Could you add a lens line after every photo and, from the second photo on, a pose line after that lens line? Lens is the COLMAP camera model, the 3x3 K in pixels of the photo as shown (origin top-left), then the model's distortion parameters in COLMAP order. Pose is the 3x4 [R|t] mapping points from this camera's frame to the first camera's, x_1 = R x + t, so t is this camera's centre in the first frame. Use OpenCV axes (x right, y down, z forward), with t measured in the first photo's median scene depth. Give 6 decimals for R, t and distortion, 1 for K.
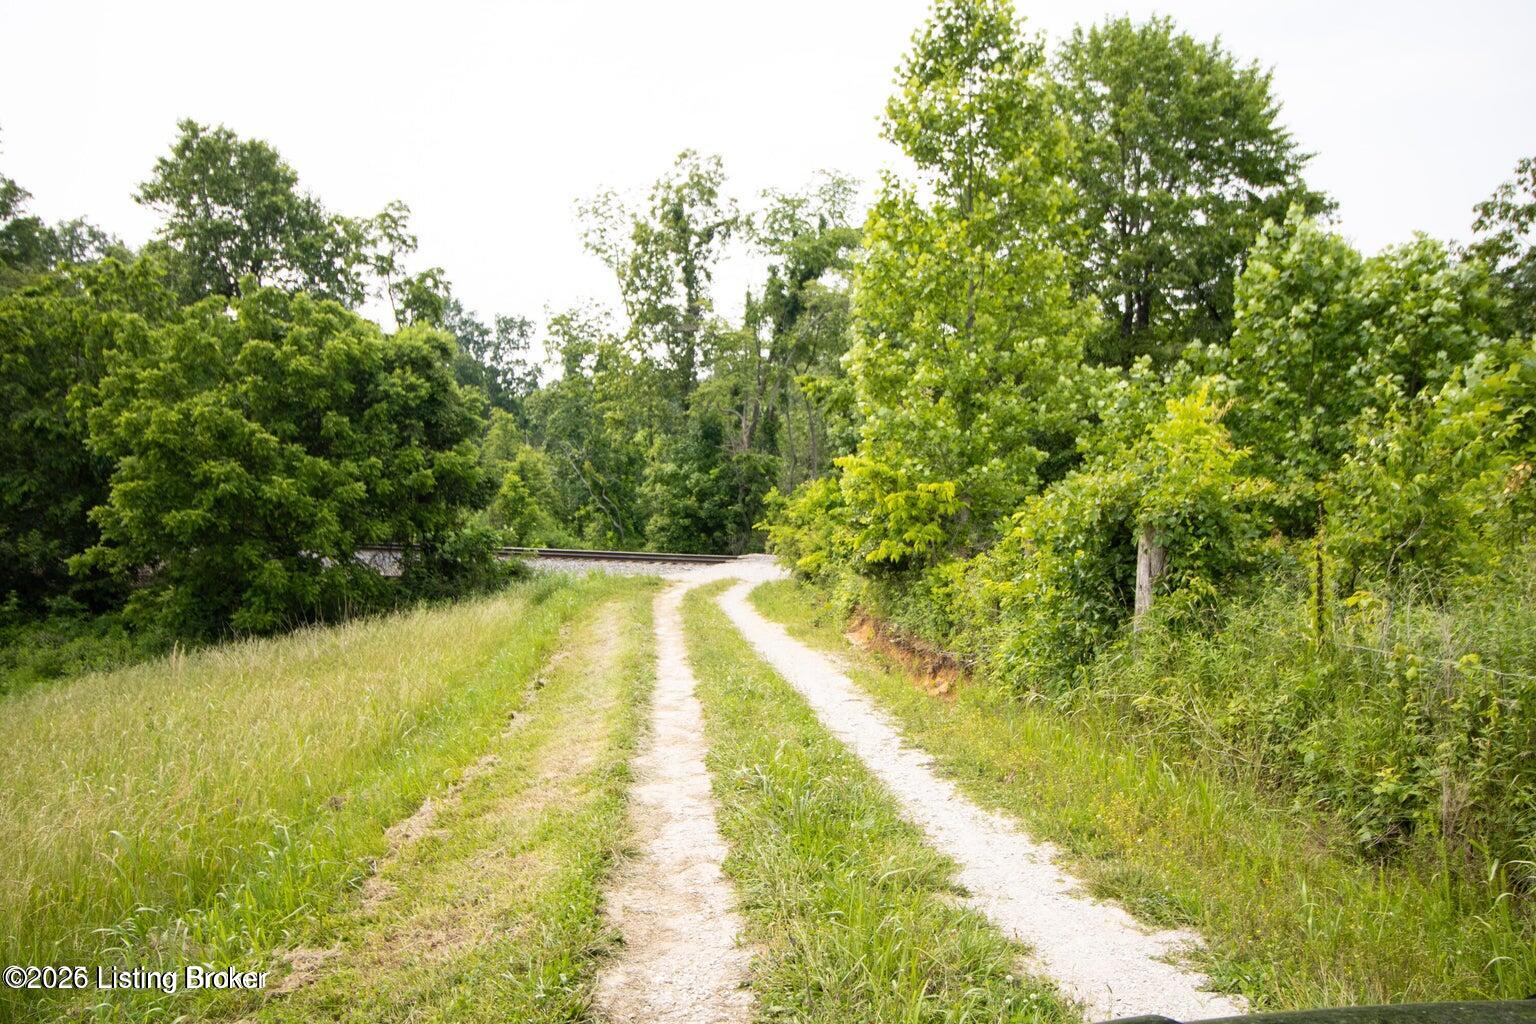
lens RADIAL K [[1272.0, 0, 768.0], [0, 1272.0, 512.0], [0, 0, 1]] dist [0.001809, 0.000406]
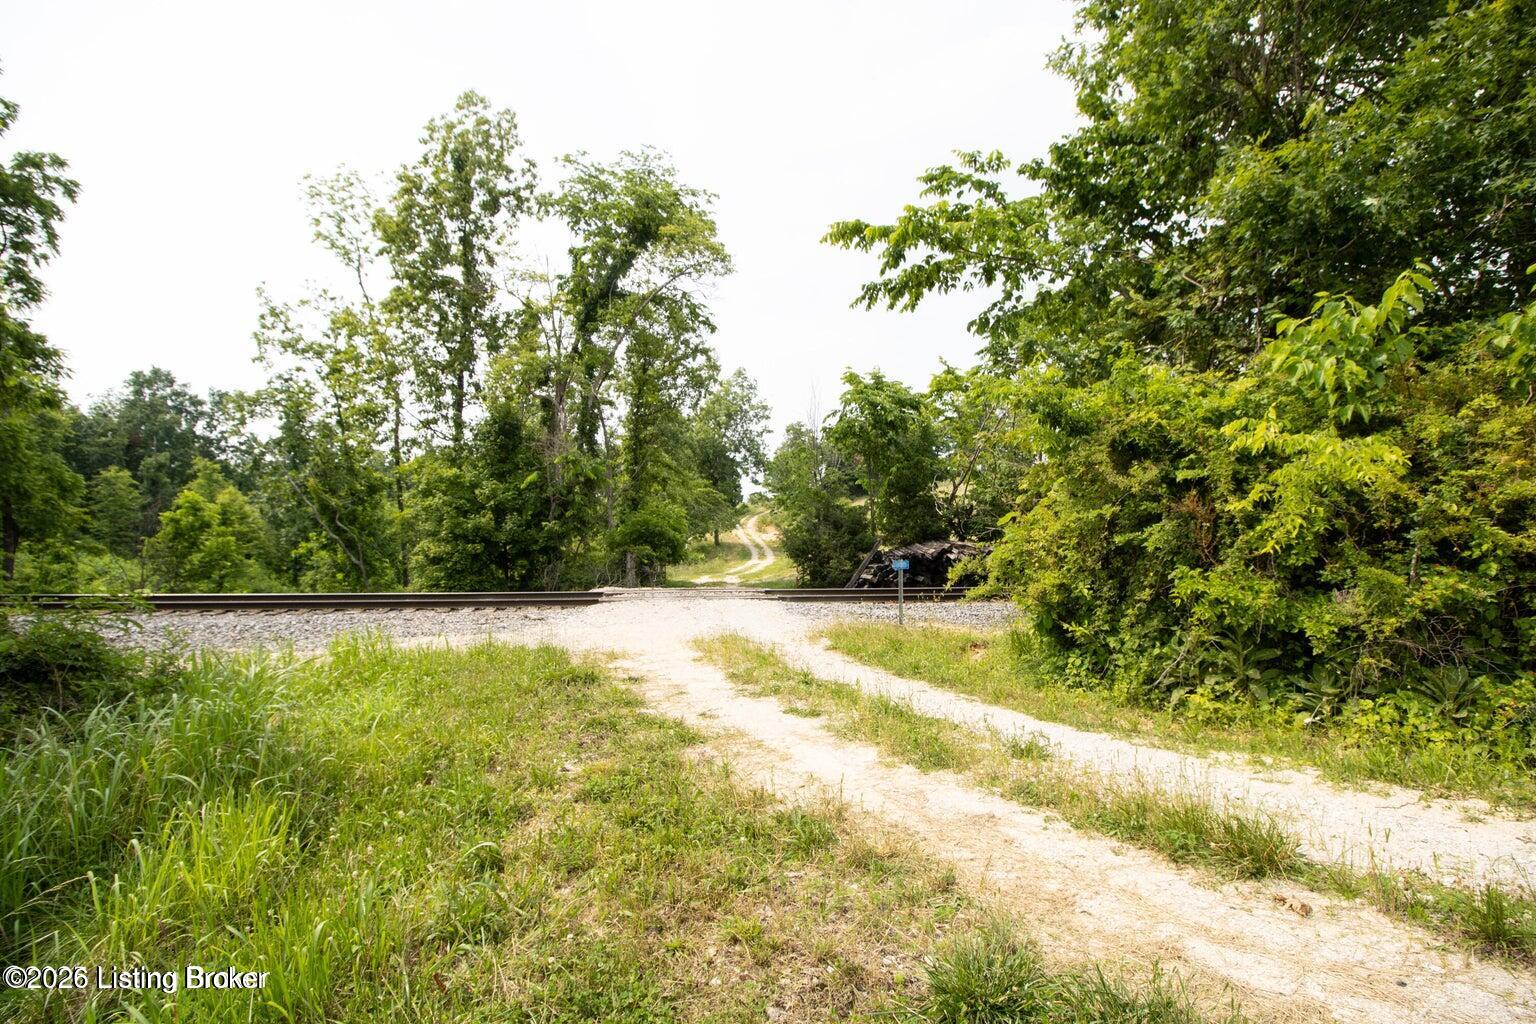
lens RADIAL K [[718.8, 0, 767.4], [0, 718.8, 492.6], [0, 0, 1]] dist [-0.002399, -0.000918]
pose [[0.906672, 0.013821, 0.421610, -0.070426], [0.028969, 0.995064, -0.094918, 0.016121], [-0.420841, 0.098273, 0.901796, 0.459675]]
